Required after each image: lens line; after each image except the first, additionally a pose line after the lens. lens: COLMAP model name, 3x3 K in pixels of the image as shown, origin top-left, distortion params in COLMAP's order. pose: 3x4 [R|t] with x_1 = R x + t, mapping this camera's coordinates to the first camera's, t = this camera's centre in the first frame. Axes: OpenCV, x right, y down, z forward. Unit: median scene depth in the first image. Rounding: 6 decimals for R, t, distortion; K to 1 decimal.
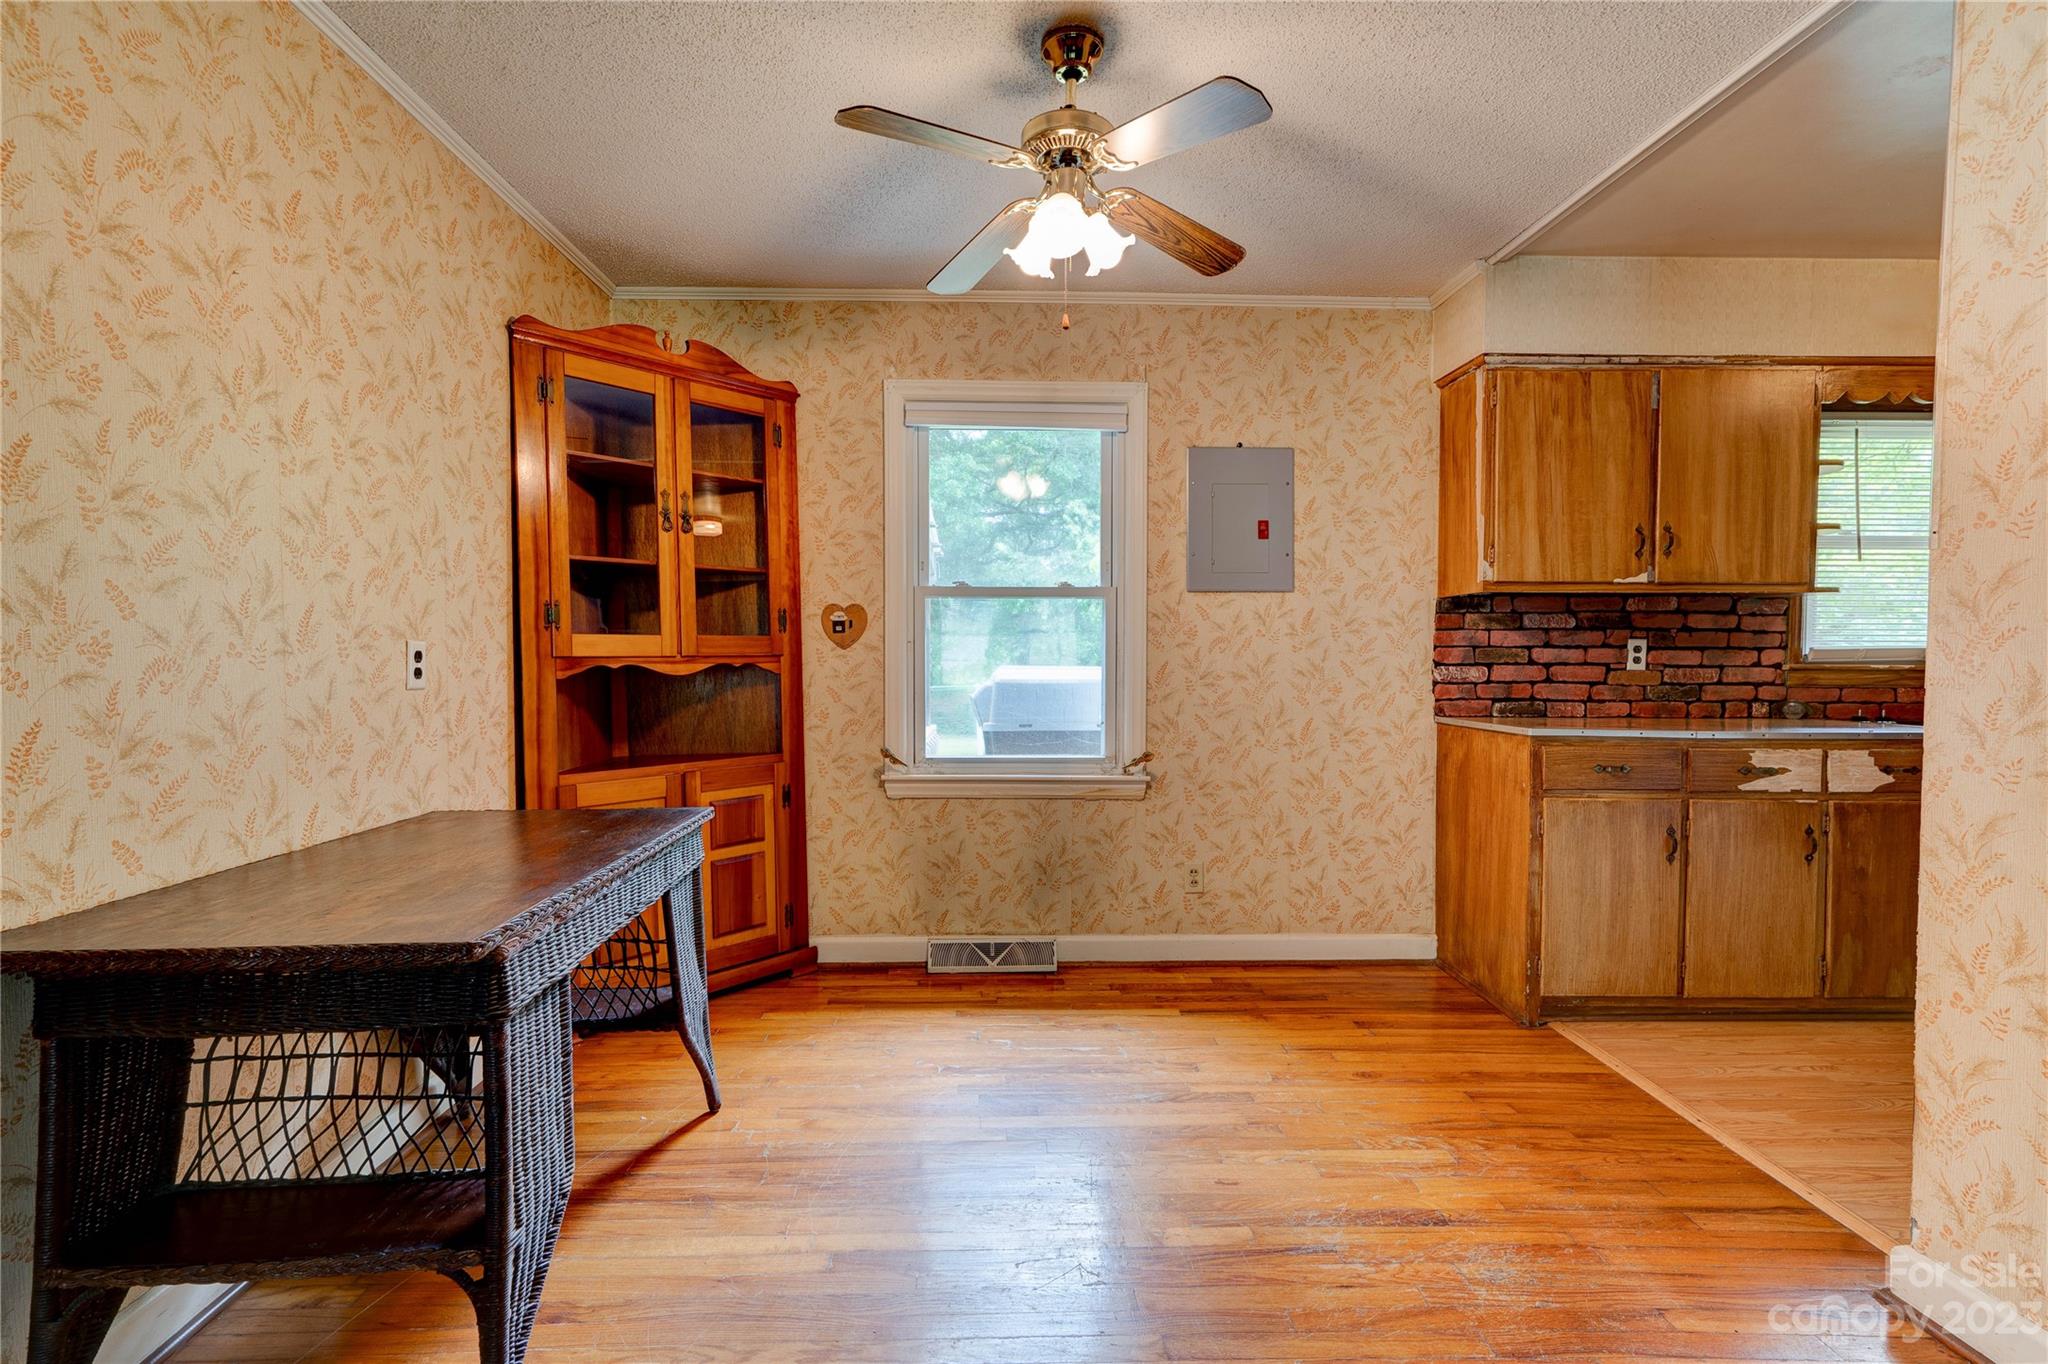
lens RADIAL K [[950.7, 0, 1003.8], [0, 950.7, 681.0], [0, 0, 1]] dist [0.000083, 0.007130]
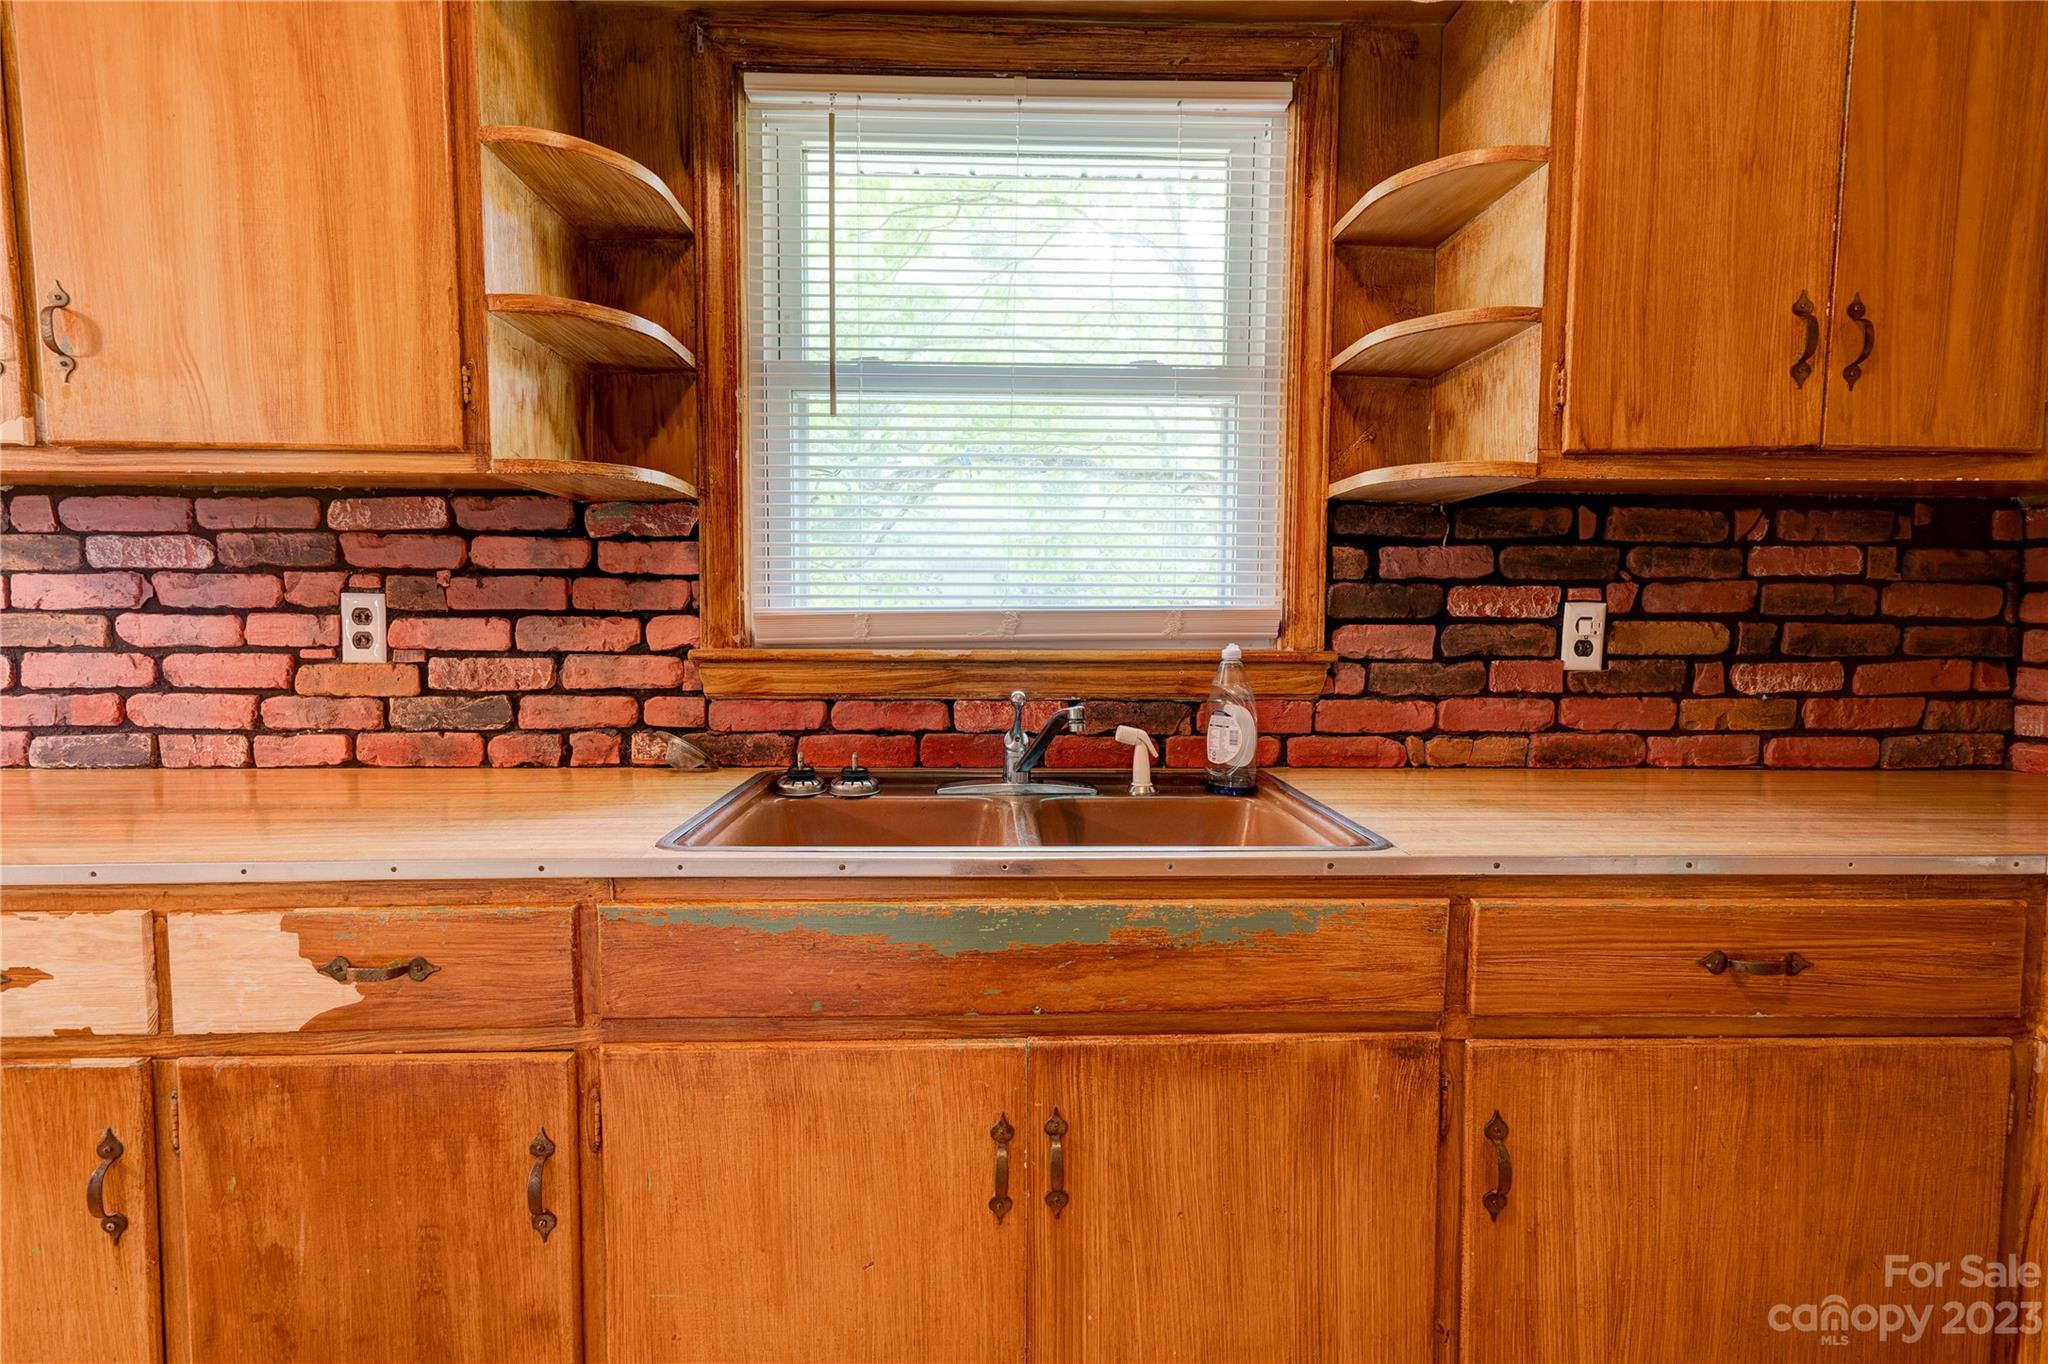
lens RADIAL K [[950.7, 0, 1034.4], [0, 950.7, 679.7], [0, 0, 1]] dist [0.000083, 0.007130]
pose [[0.999966, -0.002803, 0.007742, 0.978752], [0.002506, 0.999269, 0.038137, -0.019733], [-0.007843, -0.038116, 0.999243, 0.549207]]
